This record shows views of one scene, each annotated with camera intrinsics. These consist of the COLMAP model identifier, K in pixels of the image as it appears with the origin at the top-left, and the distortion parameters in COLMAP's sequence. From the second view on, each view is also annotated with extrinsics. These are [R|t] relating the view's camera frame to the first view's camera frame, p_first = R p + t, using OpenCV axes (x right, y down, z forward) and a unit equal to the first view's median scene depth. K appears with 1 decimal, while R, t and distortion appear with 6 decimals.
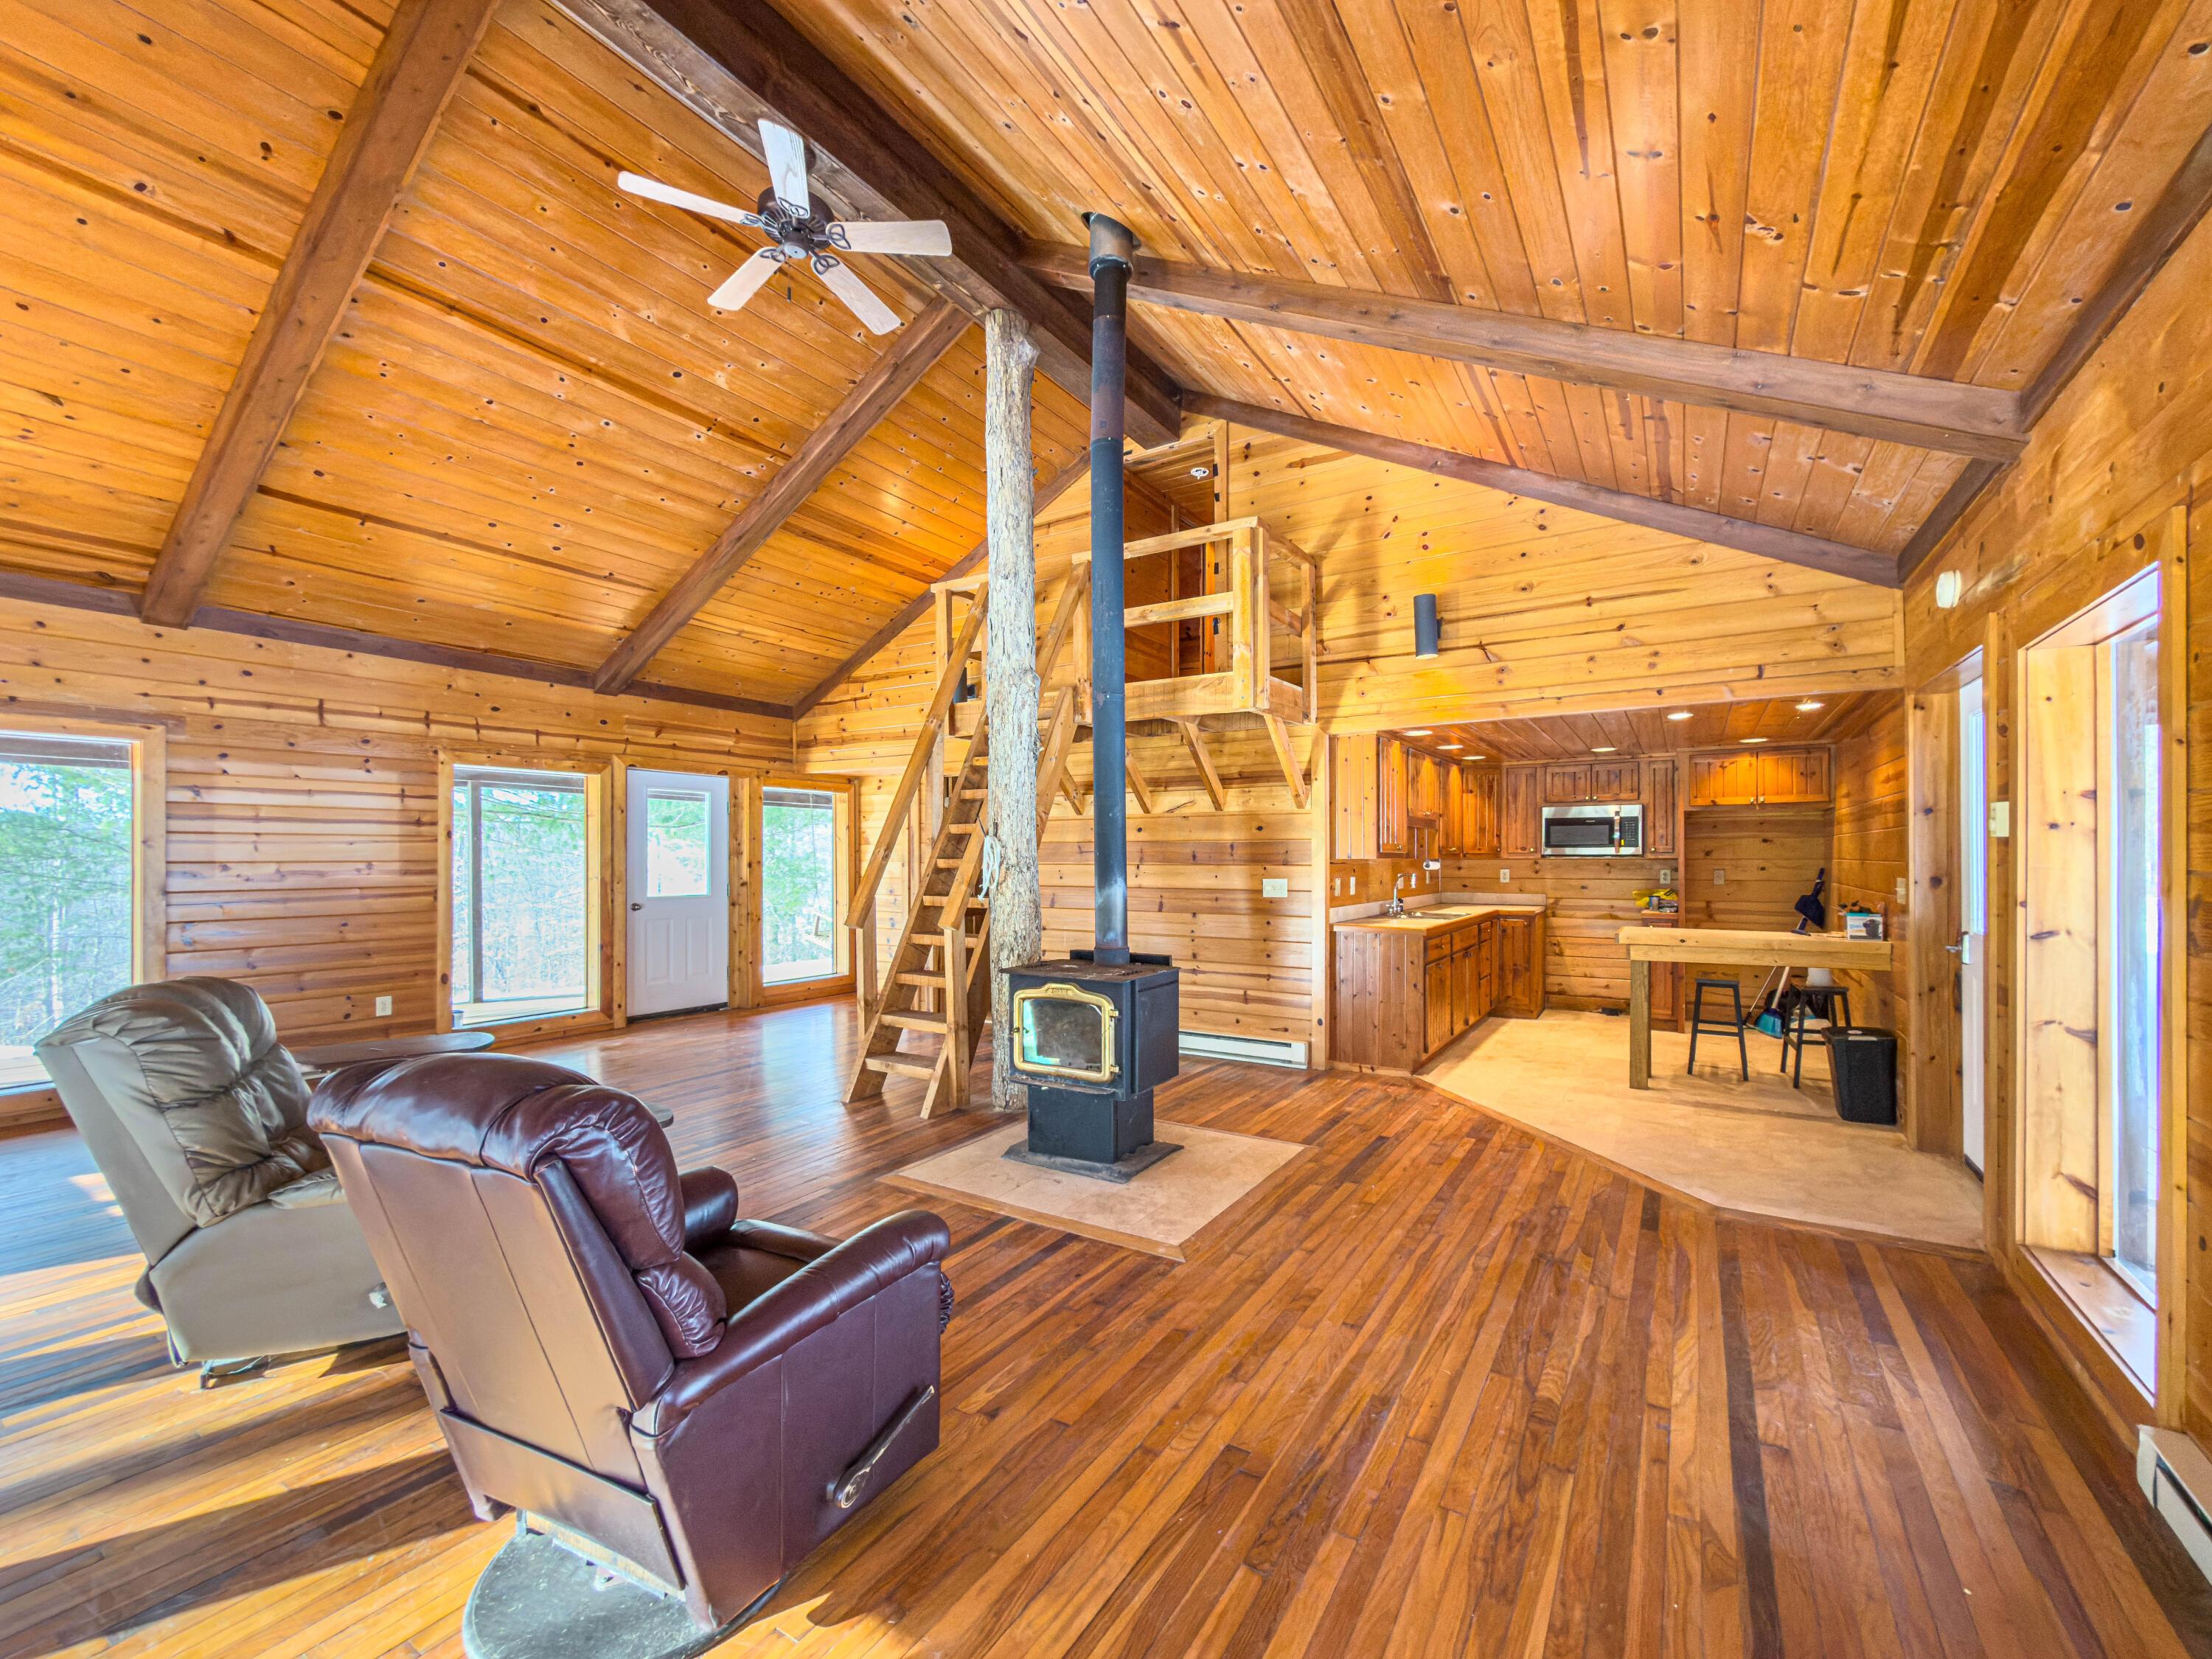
lens RADIAL K [[911.2, 0, 1138.7], [0, 911.2, 859.4], [0, 0, 1]] dist [-0.002302, -0.000138]
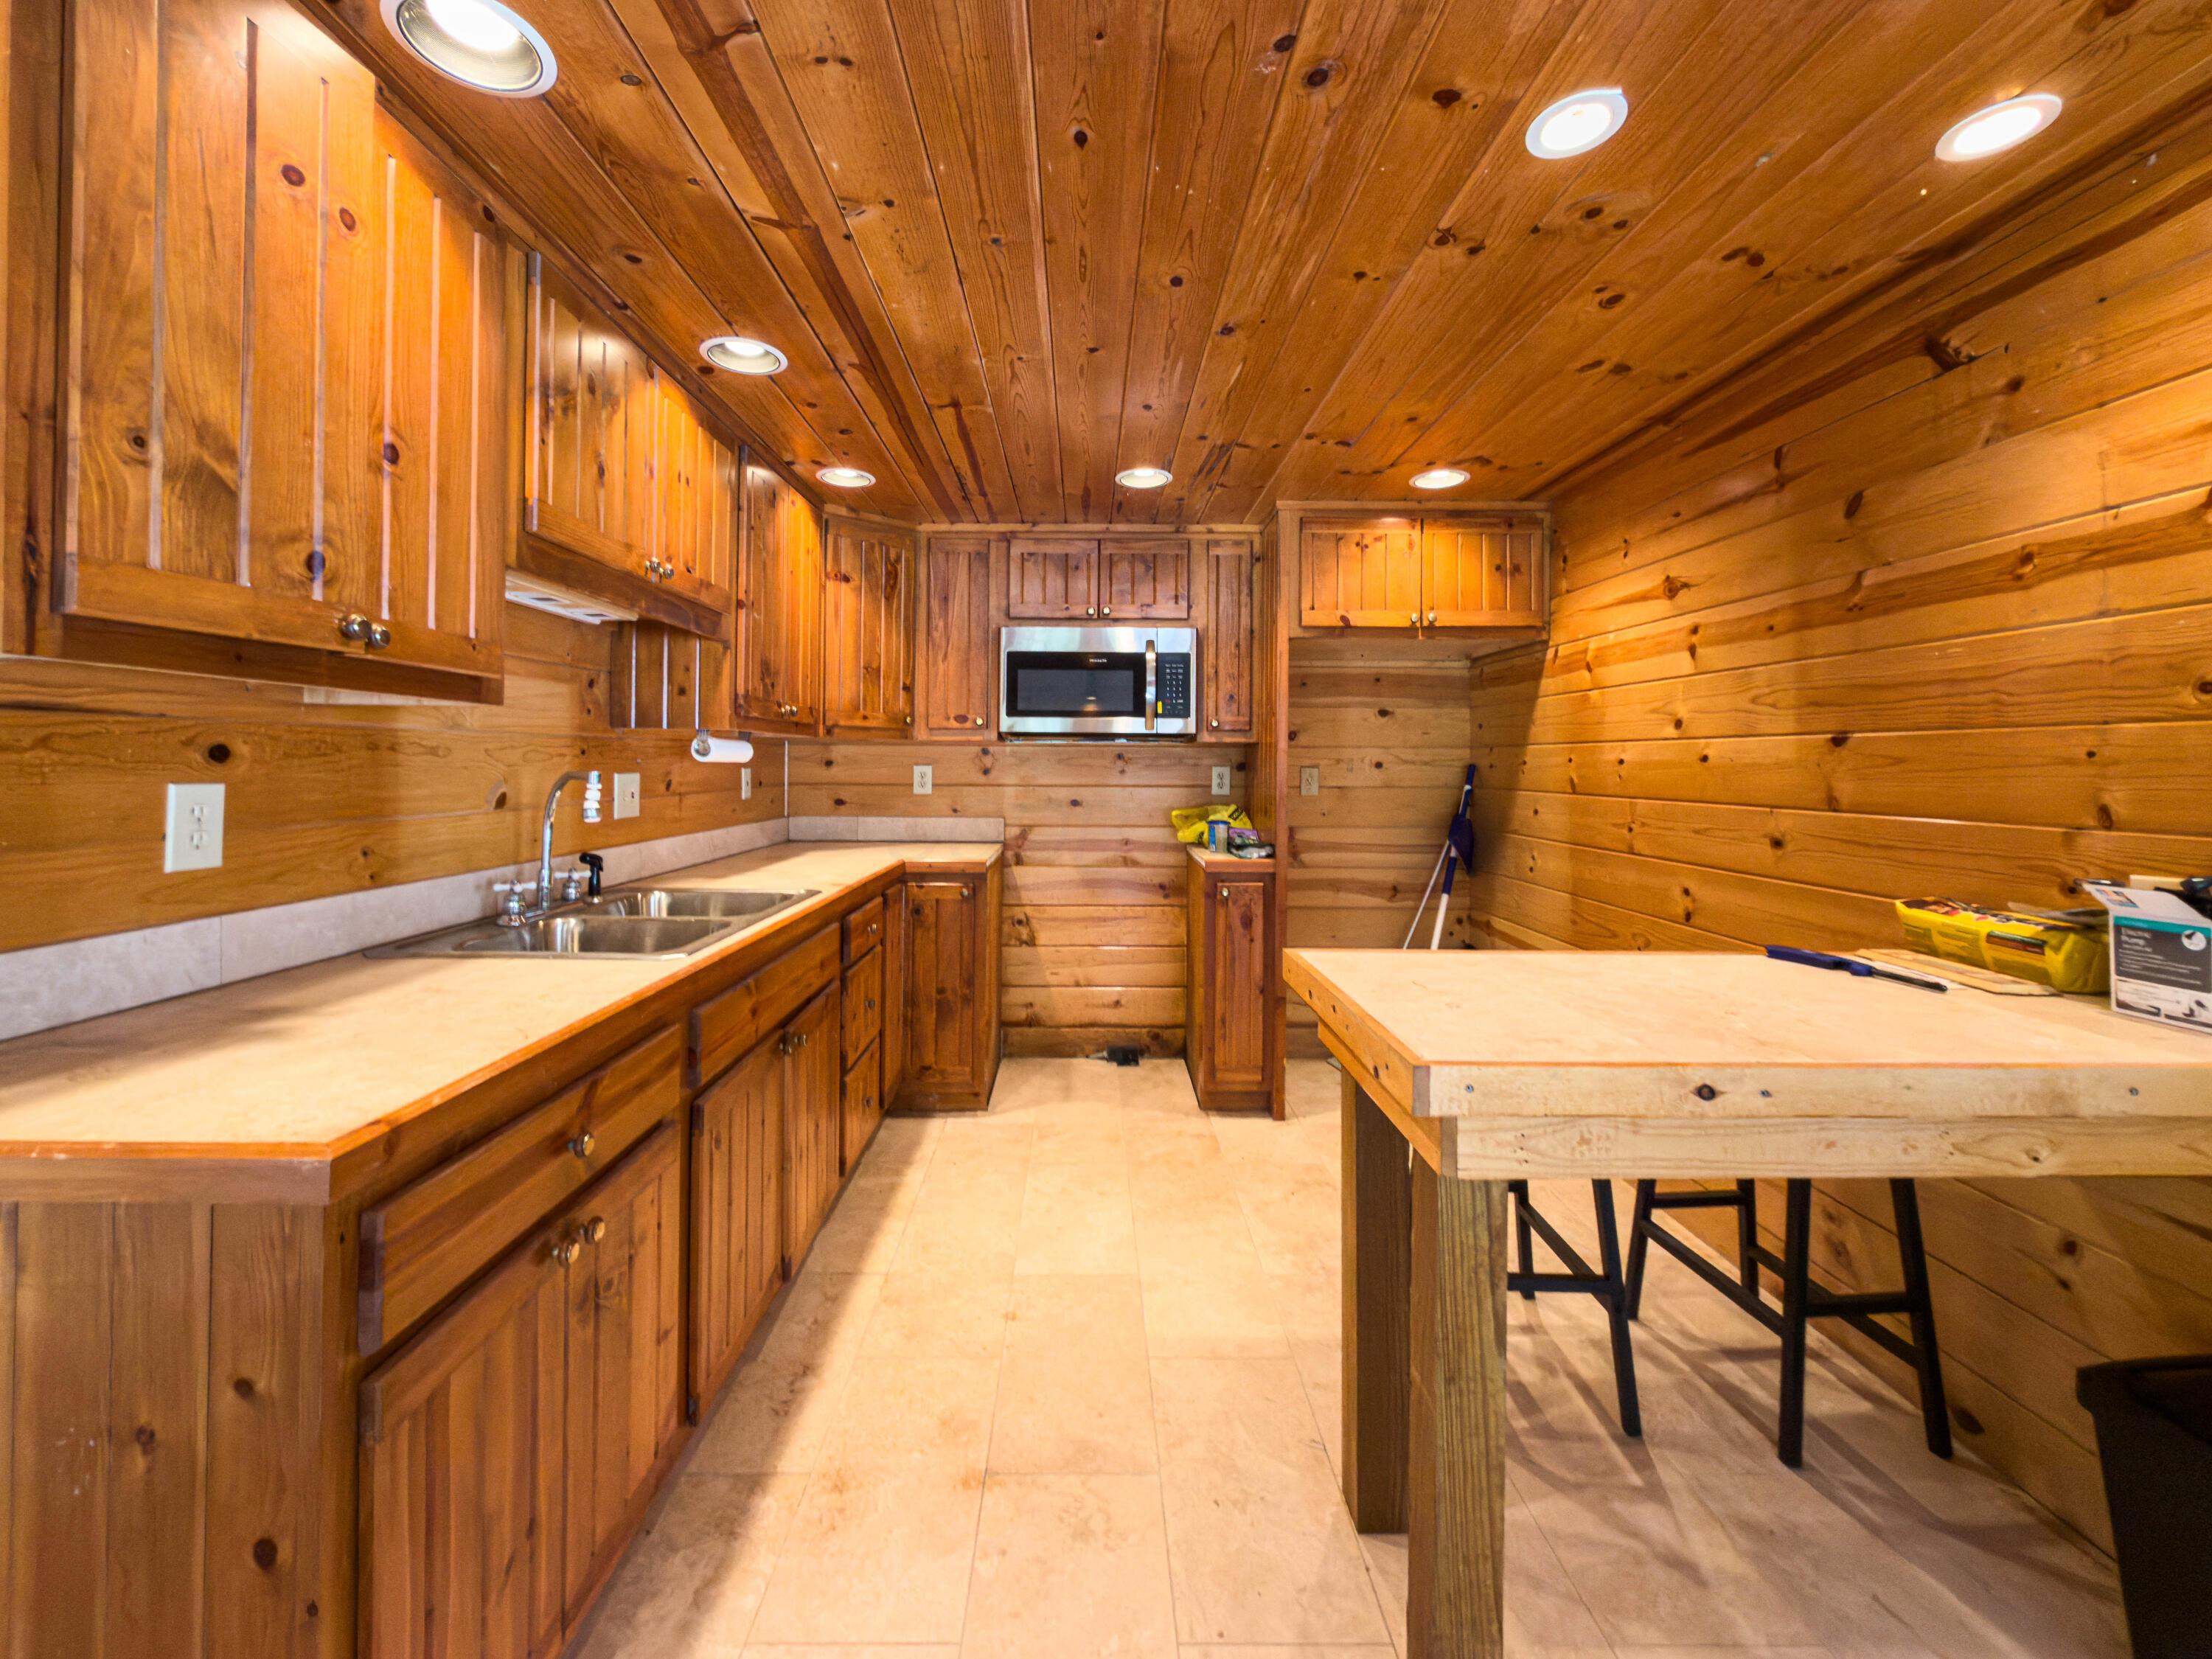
lens RADIAL K [[895.9, 0, 1097.5], [0, 895.9, 761.8], [0, 0, 1]] dist [-0.001788, -0.000162]
pose [[0.848075, 0.008423, 0.529809, 0.257111], [-0.006428, 0.999964, -0.005607, 0.011757], [-0.529836, 0.001349, 0.848099, 0.617527]]
